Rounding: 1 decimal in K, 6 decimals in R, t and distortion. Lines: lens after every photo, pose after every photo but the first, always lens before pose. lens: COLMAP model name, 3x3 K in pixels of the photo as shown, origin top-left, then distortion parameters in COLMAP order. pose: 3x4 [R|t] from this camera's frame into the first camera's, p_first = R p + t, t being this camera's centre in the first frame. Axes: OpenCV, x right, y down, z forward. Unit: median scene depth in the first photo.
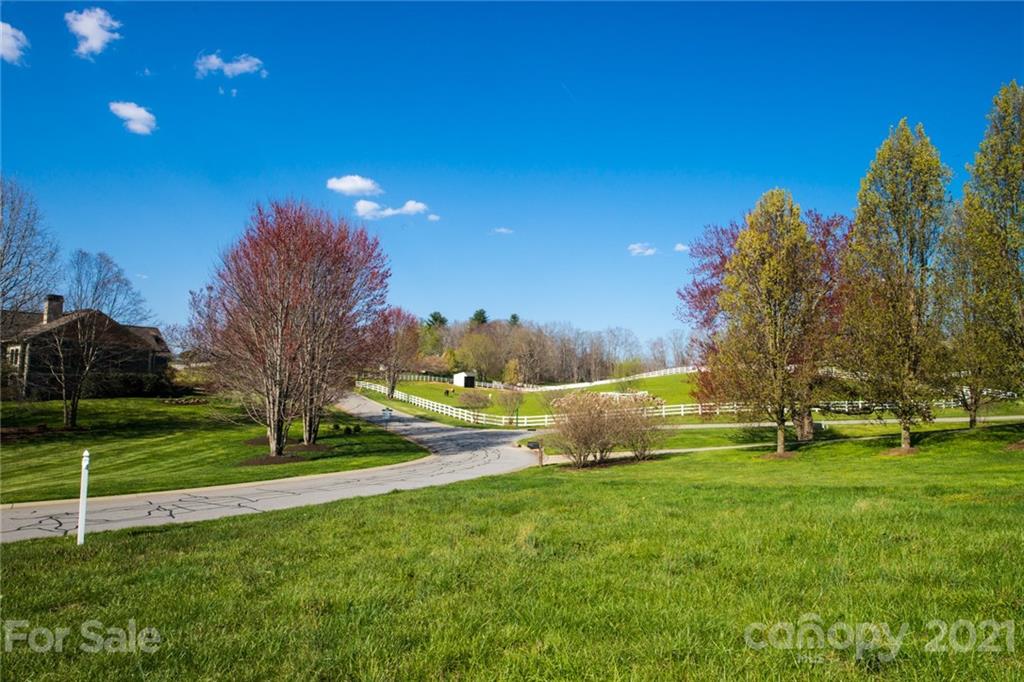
lens RADIAL K [[678.6, 0, 510.3], [0, 678.6, 334.6], [0, 0, 1]] dist [0.073443, -0.023955]
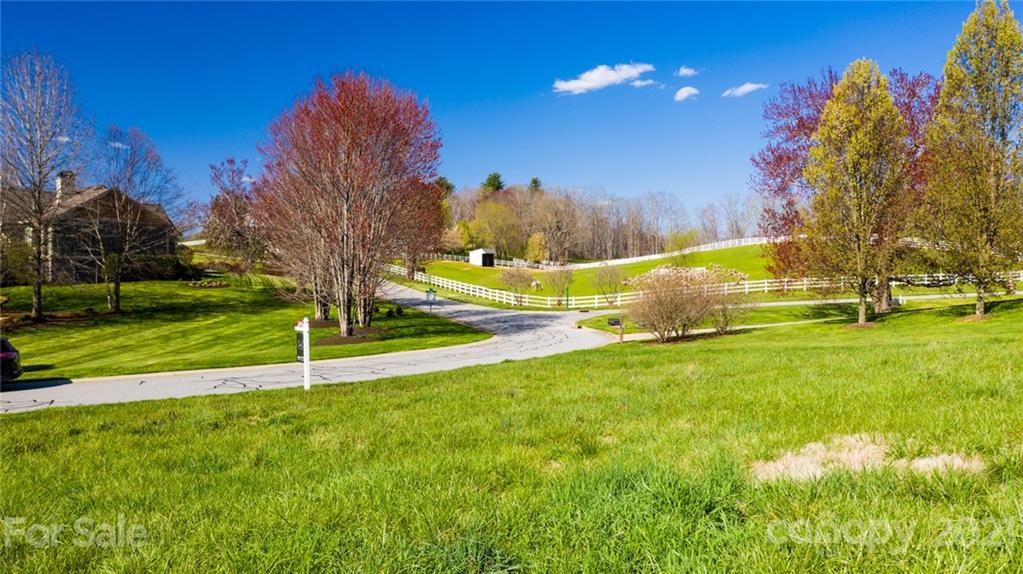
lens RADIAL K [[827.3, 0, 511.8], [0, 827.3, 286.9], [0, 0, 1]] dist [-0.012385, 0.001061]
pose [[0.999798, -0.013840, -0.014542, -0.062960], [0.015255, 0.994644, 0.102227, -0.009239], [0.013049, -0.102428, 0.994655, -0.129408]]
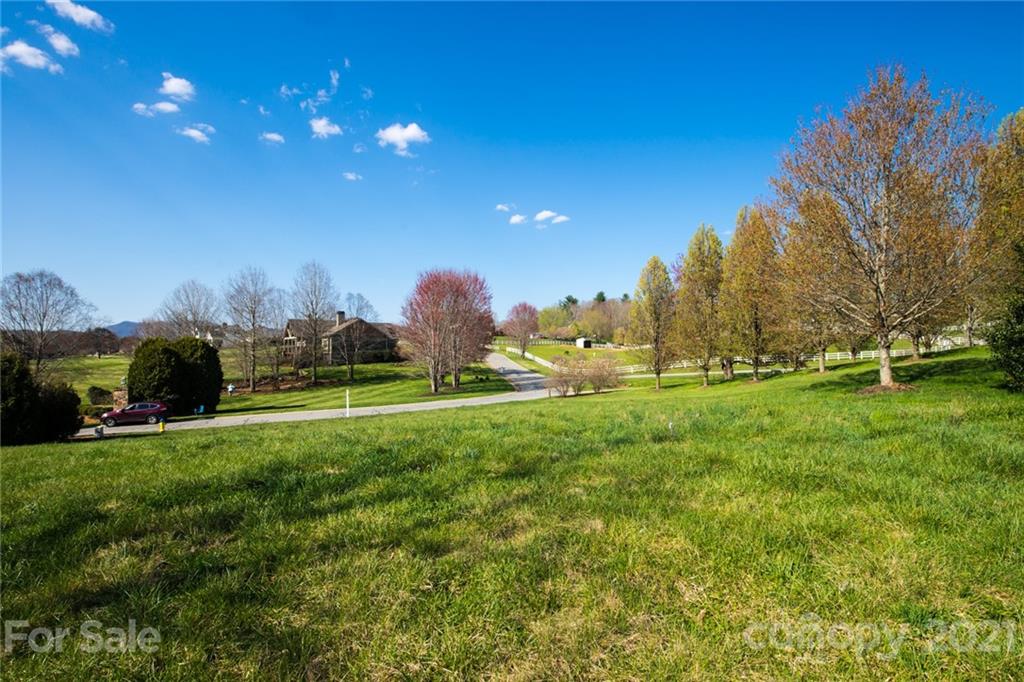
lens RADIAL K [[489.9, 0, 514.9], [0, 489.9, 334.1], [0, 0, 1]] dist [0.044317, -0.002575]
pose [[0.968400, -0.035572, -0.246851, 0.204231], [0.048996, 0.997623, 0.048450, -0.046885], [0.244540, -0.059014, 0.967842, -0.286761]]
